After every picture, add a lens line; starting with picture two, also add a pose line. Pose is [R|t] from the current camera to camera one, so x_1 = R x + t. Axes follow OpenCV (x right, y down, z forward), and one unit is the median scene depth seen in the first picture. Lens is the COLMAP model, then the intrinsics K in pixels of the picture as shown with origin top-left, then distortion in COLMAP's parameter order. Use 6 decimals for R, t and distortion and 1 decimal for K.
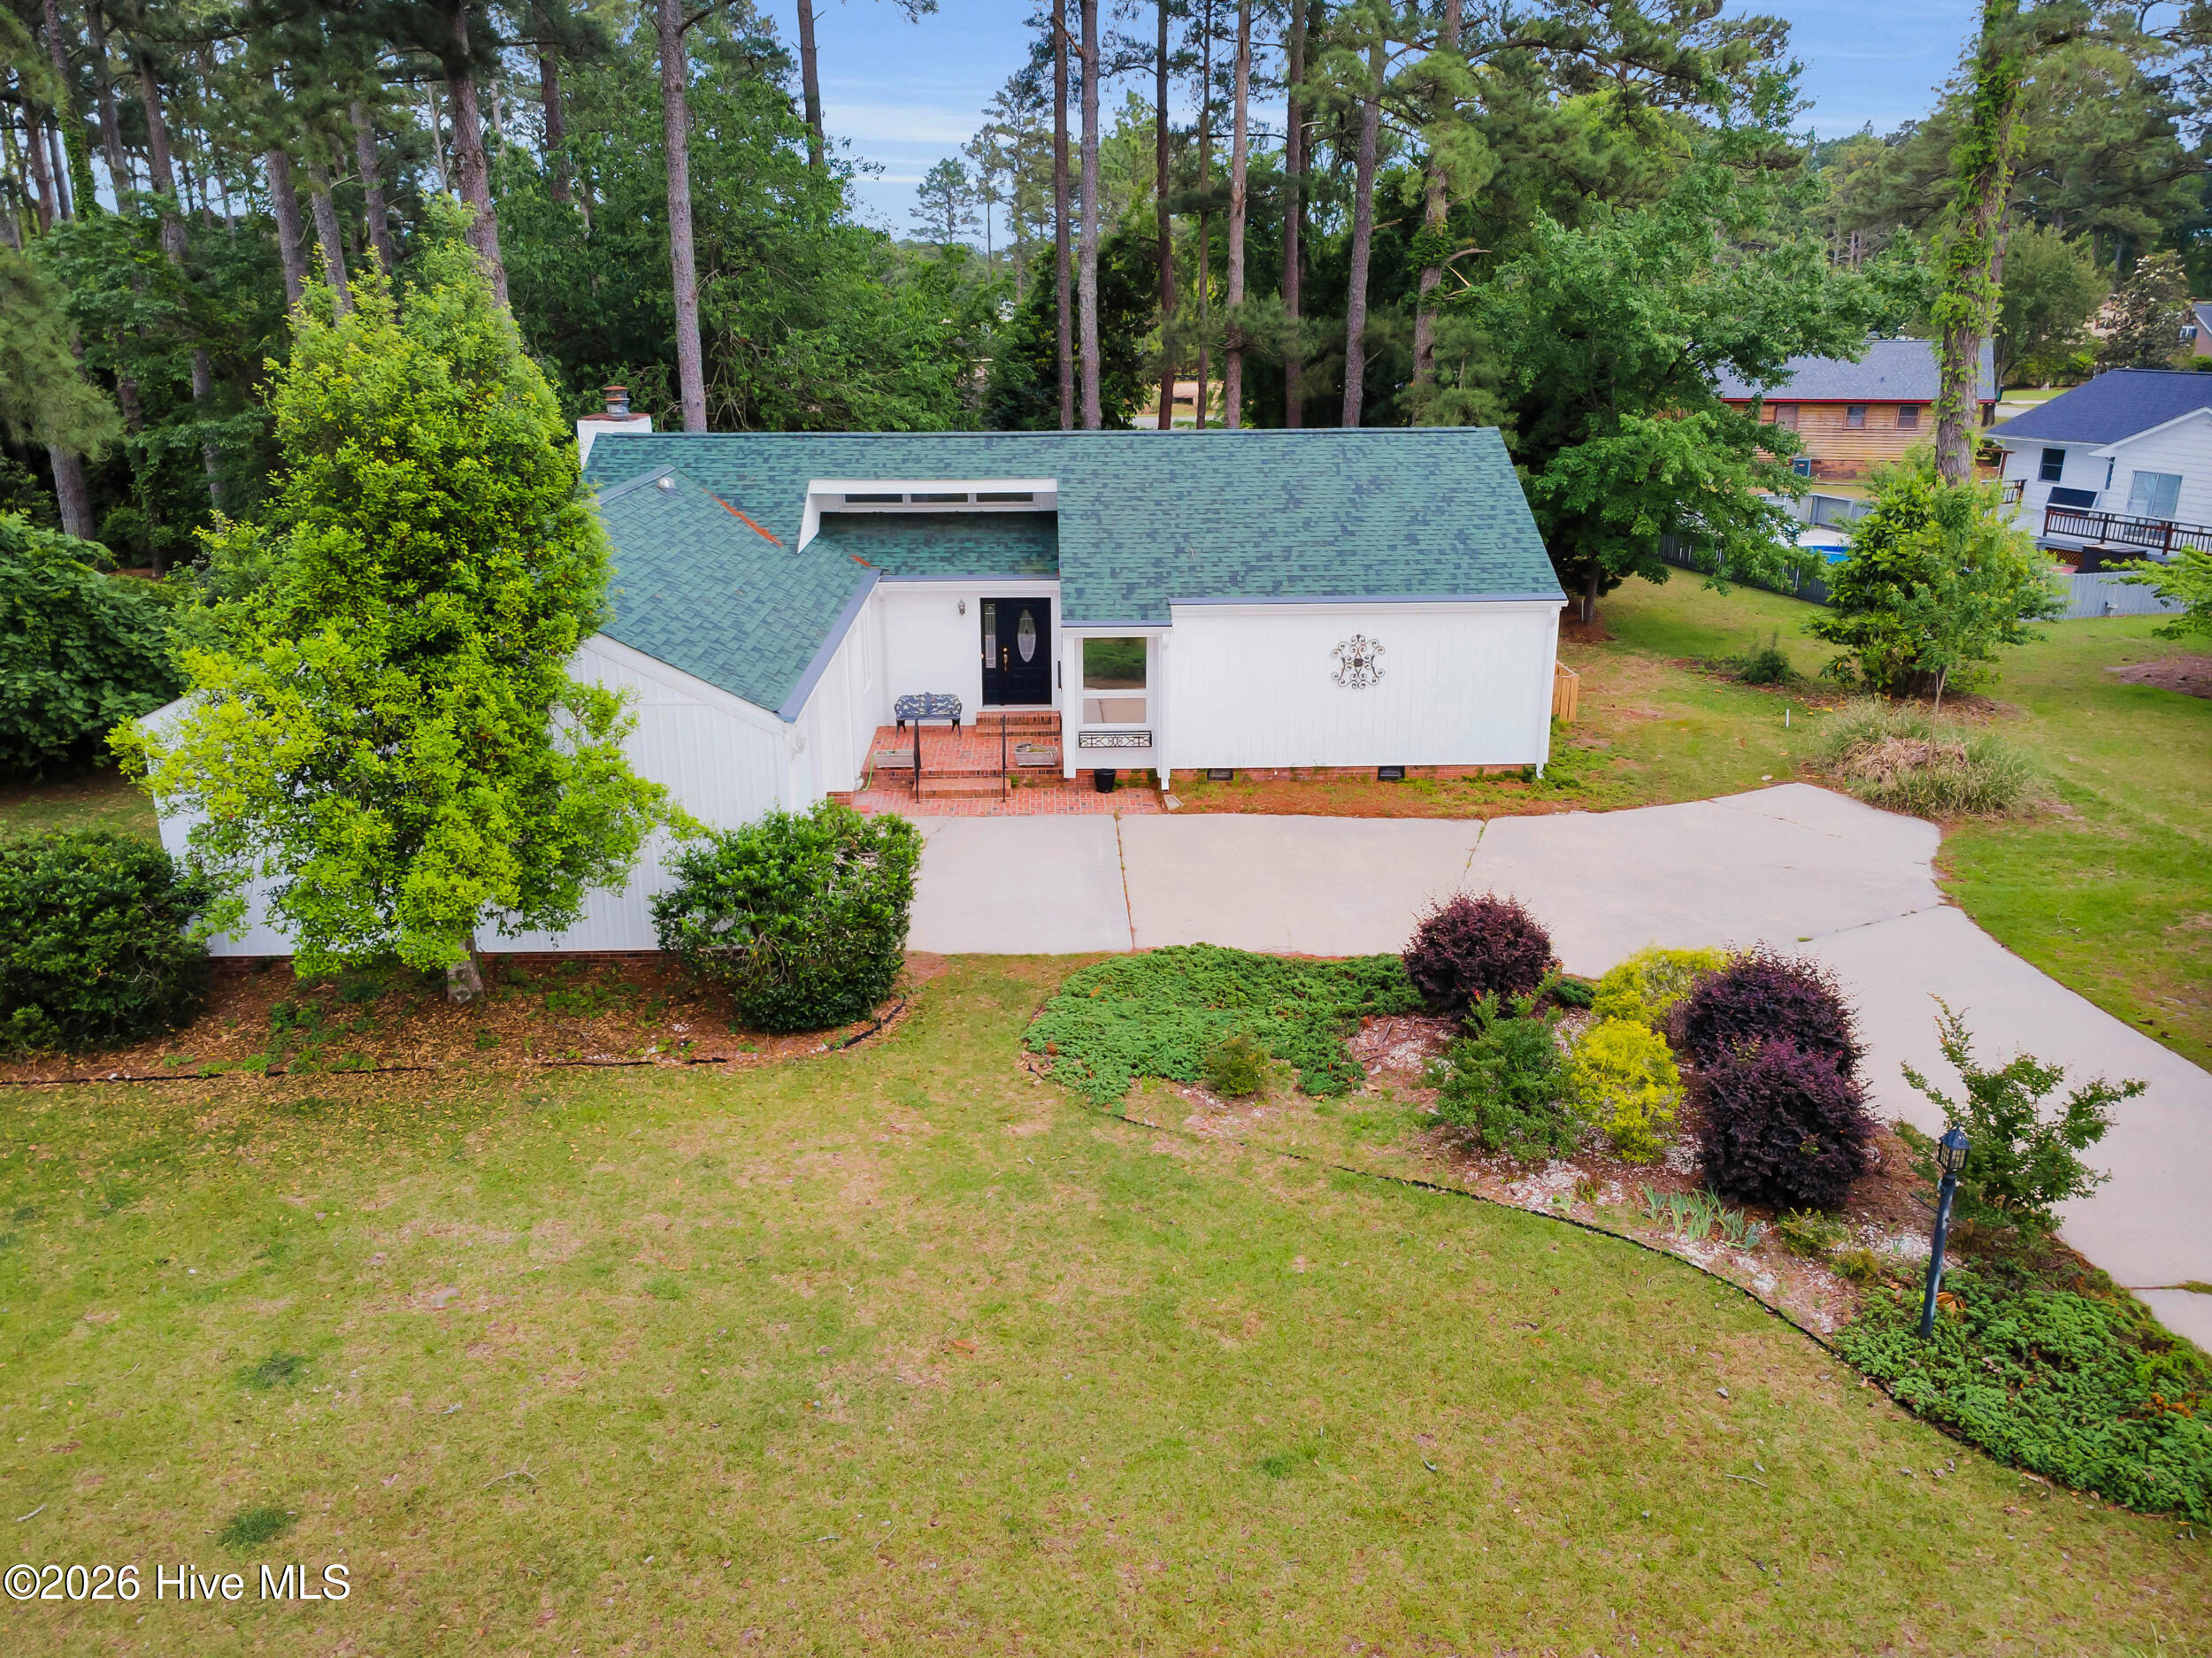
lens RADIAL K [[1497.1, 0, 1106.0], [0, 1497.1, 829.0], [0, 0, 1]] dist [0.050235, 0.000029]
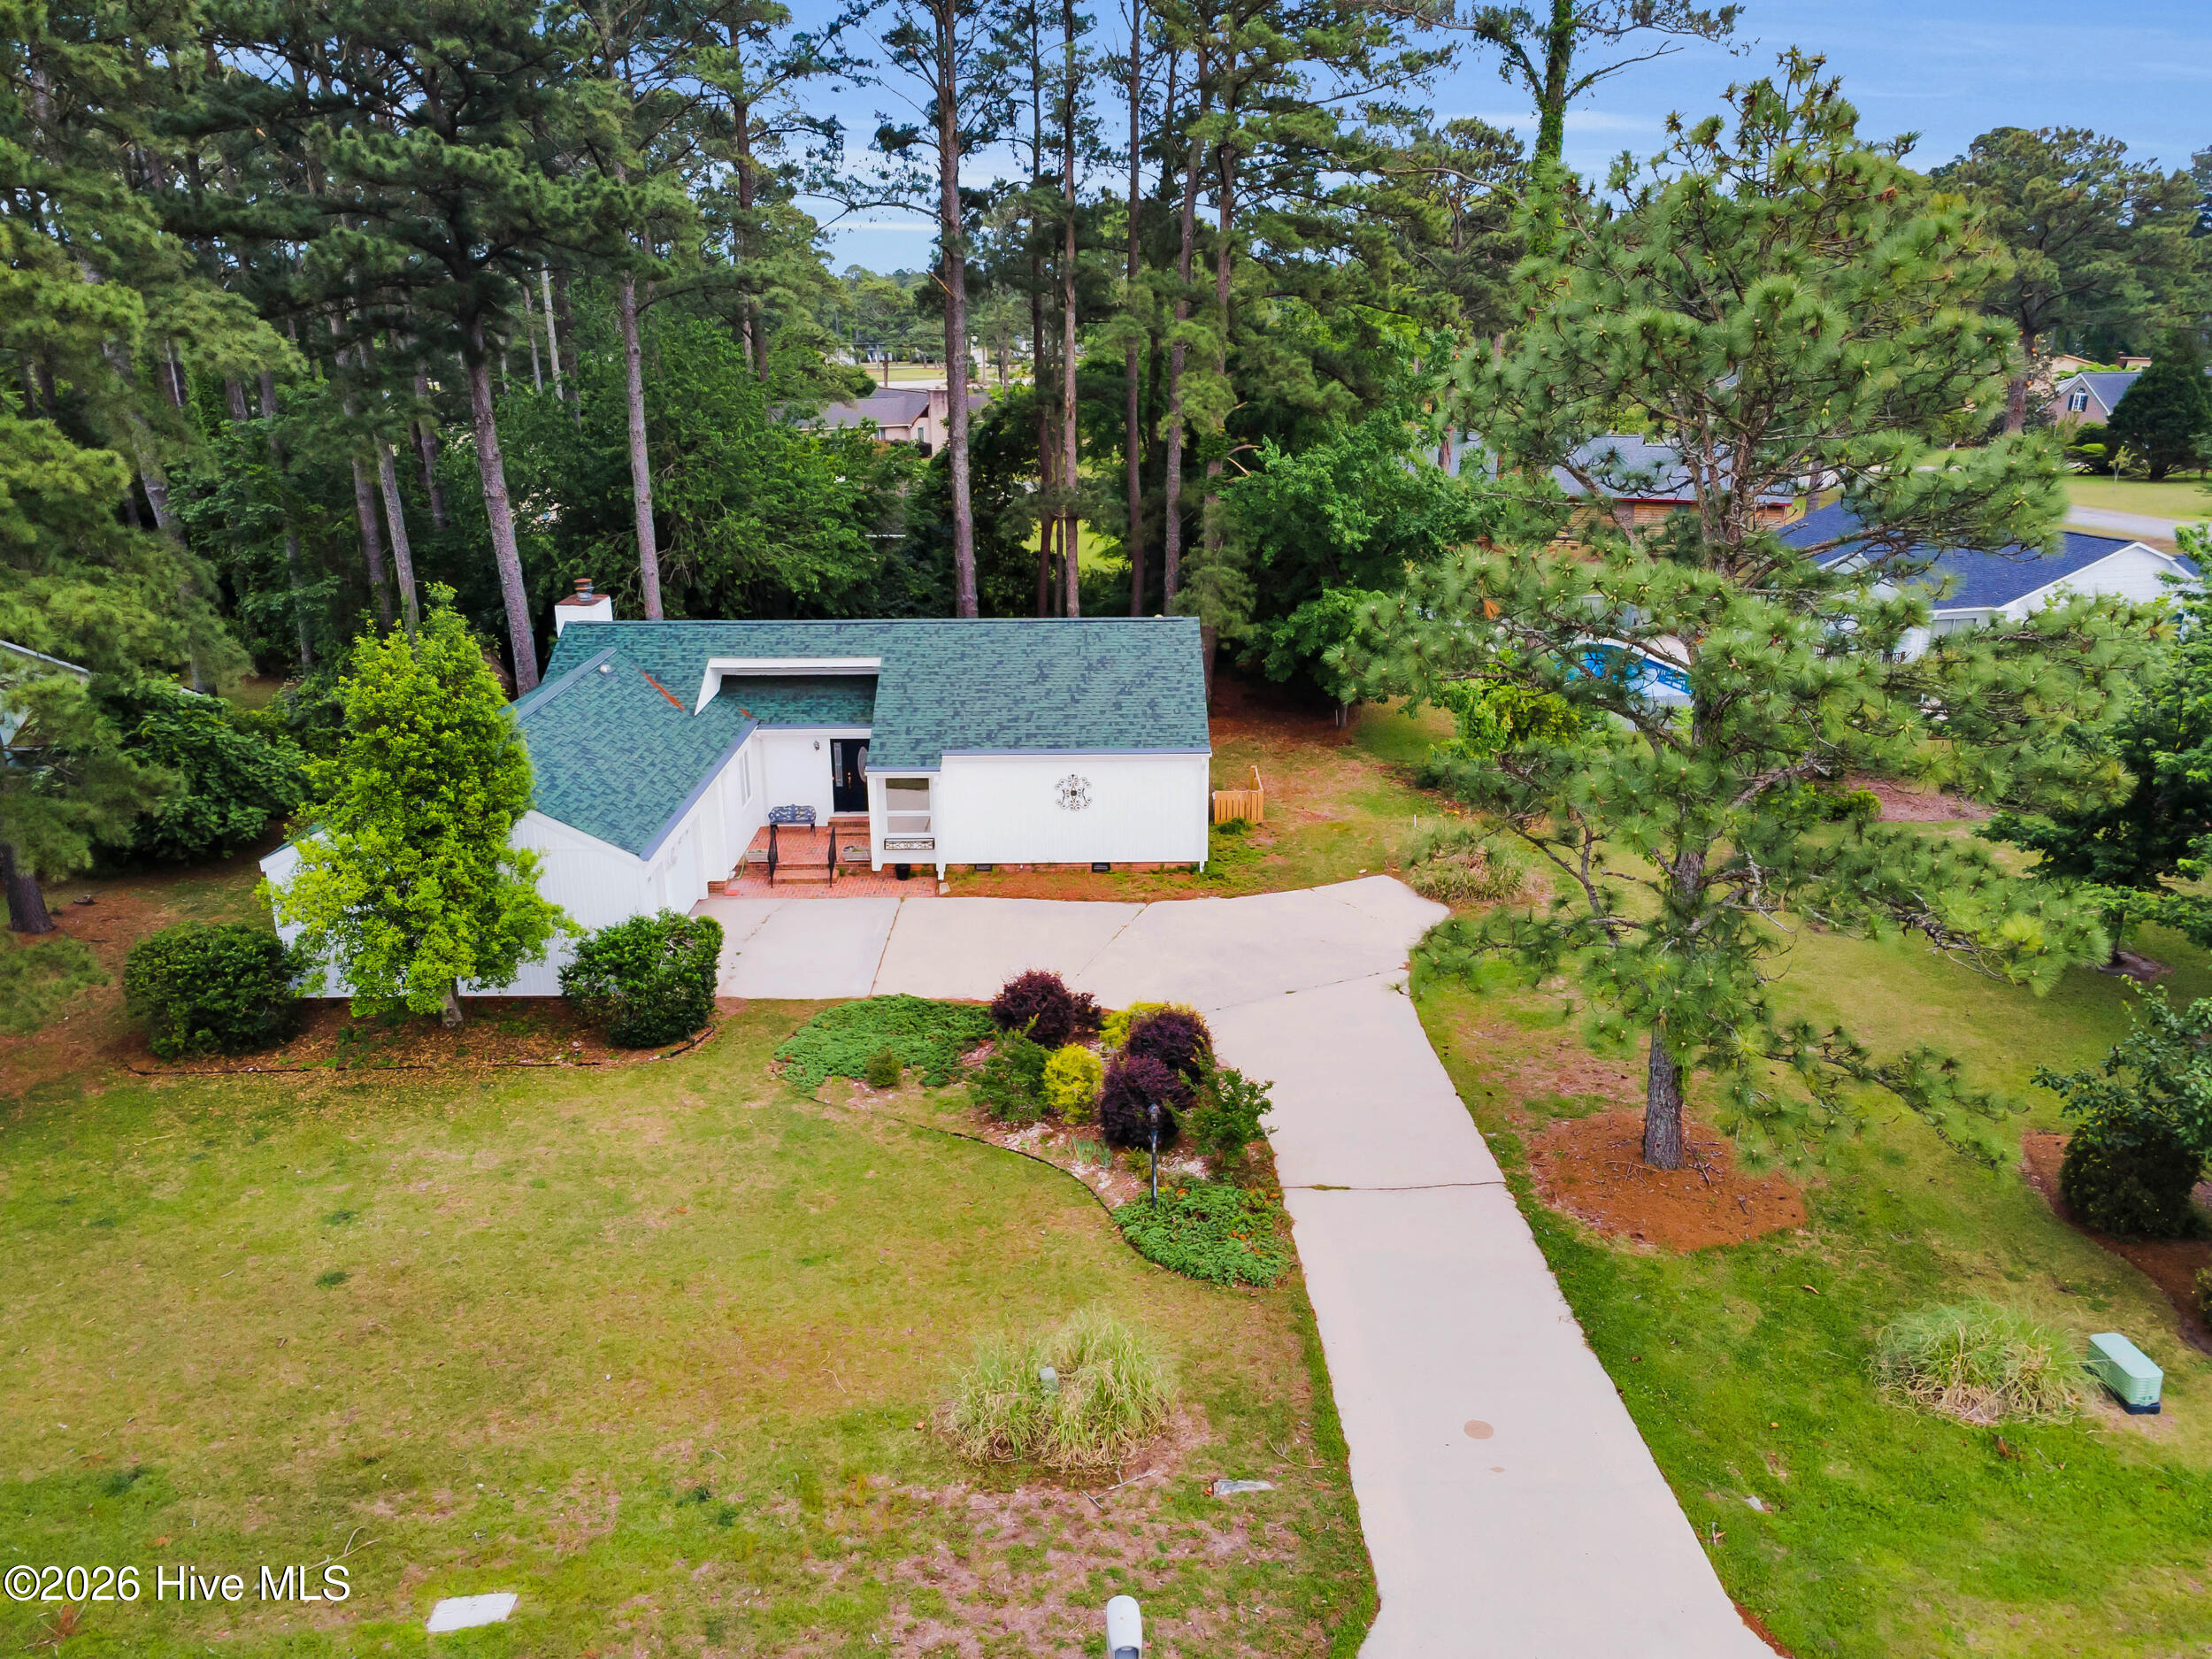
lens RADIAL K [[1546.1, 0, 1140.2], [0, 1546.1, 826.9], [0, 0, 1]] dist [0.053963, -0.000232]
pose [[0.999487, 0.005914, -0.031488, 0.422539], [-0.005676, 0.999955, 0.007631, -0.134994], [0.031531, -0.007449, 0.999475, -0.764601]]
